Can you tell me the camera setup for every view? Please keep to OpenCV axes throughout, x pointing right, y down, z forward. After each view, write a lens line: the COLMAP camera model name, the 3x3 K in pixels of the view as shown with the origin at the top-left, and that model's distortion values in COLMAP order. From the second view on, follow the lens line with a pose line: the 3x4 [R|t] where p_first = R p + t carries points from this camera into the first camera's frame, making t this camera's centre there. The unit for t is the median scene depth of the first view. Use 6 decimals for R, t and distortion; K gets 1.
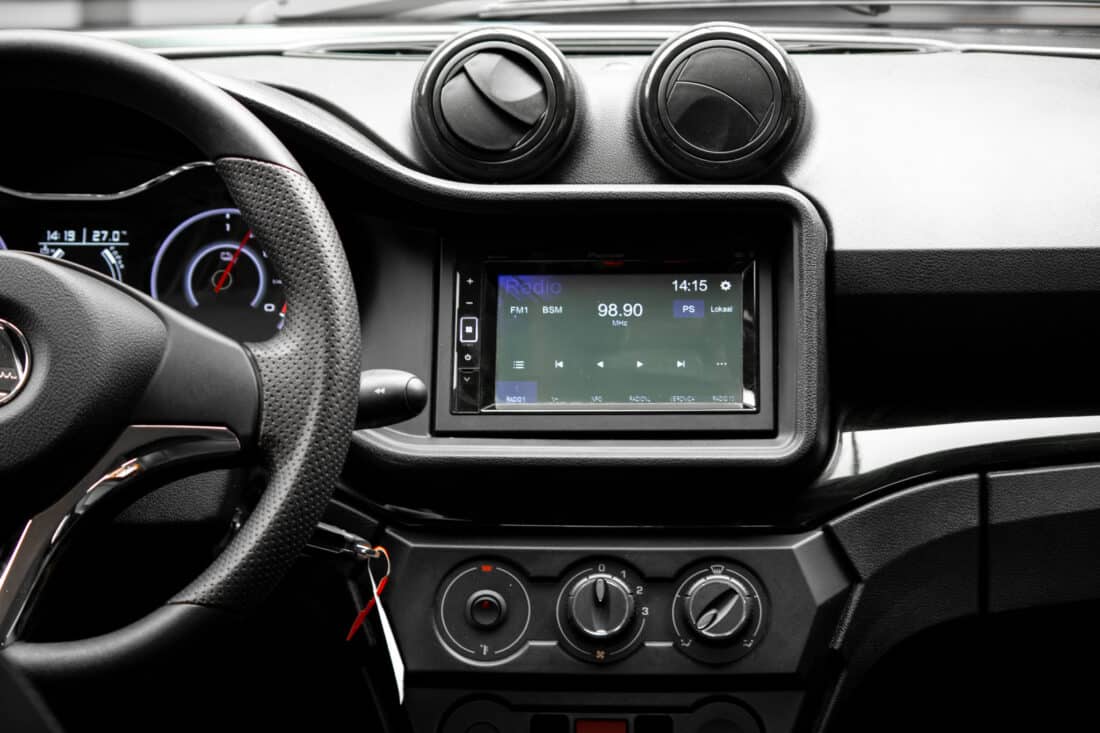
lens RADIAL K [[3404.0, 0, 550.9], [0, 3404.0, 366.4], [0, 0, 1]] dist [-0.290803, 0.000000]
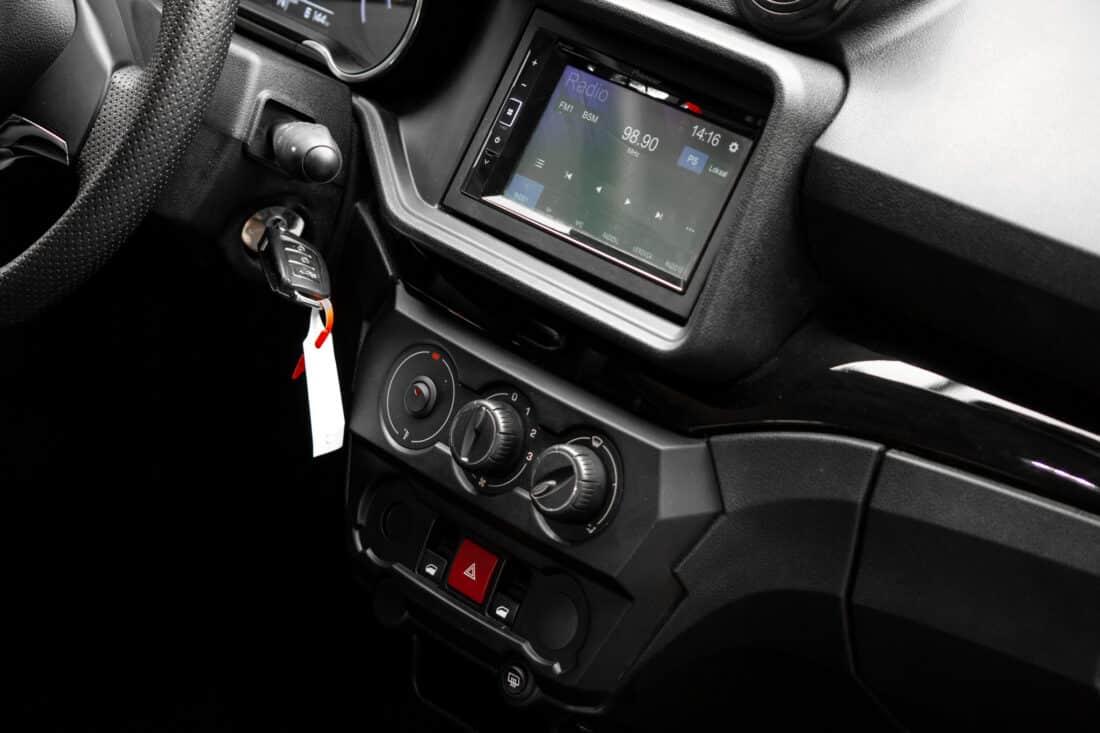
lens RADIAL K [[3404.0, 0, 552.9], [0, 3404.0, 368.7], [0, 0, 1]] dist [-0.290803, 0.000000]
pose [[0.686739, 0.336344, -0.644408, 0.610587], [-0.220547, 0.941132, 0.256183, -0.186410], [0.692639, -0.033809, 0.720492, 0.327960]]
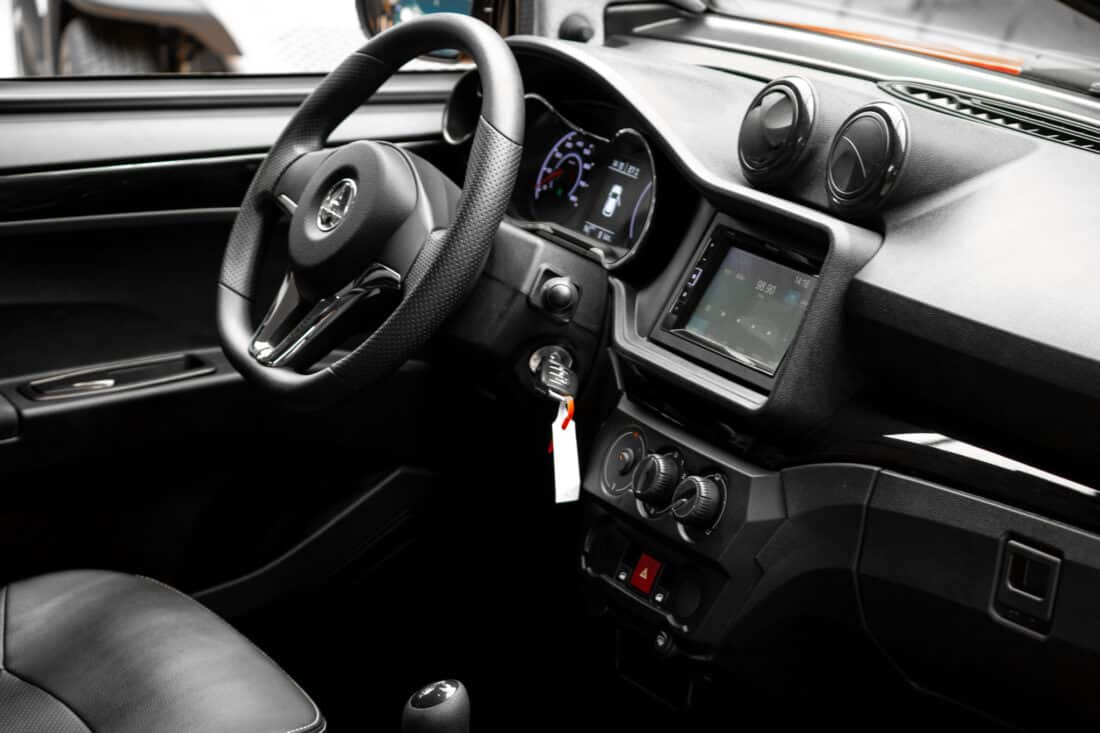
lens RADIAL K [[3404.0, 0, 547.8], [0, 3404.0, 365.2], [0, 0, 1]] dist [-0.290803, 0.000000]
pose [[0.500373, 0.236334, -0.832930, 1.135031], [-0.233916, 0.963150, 0.132760, -0.148965], [0.833613, 0.128406, 0.537217, 0.188301]]
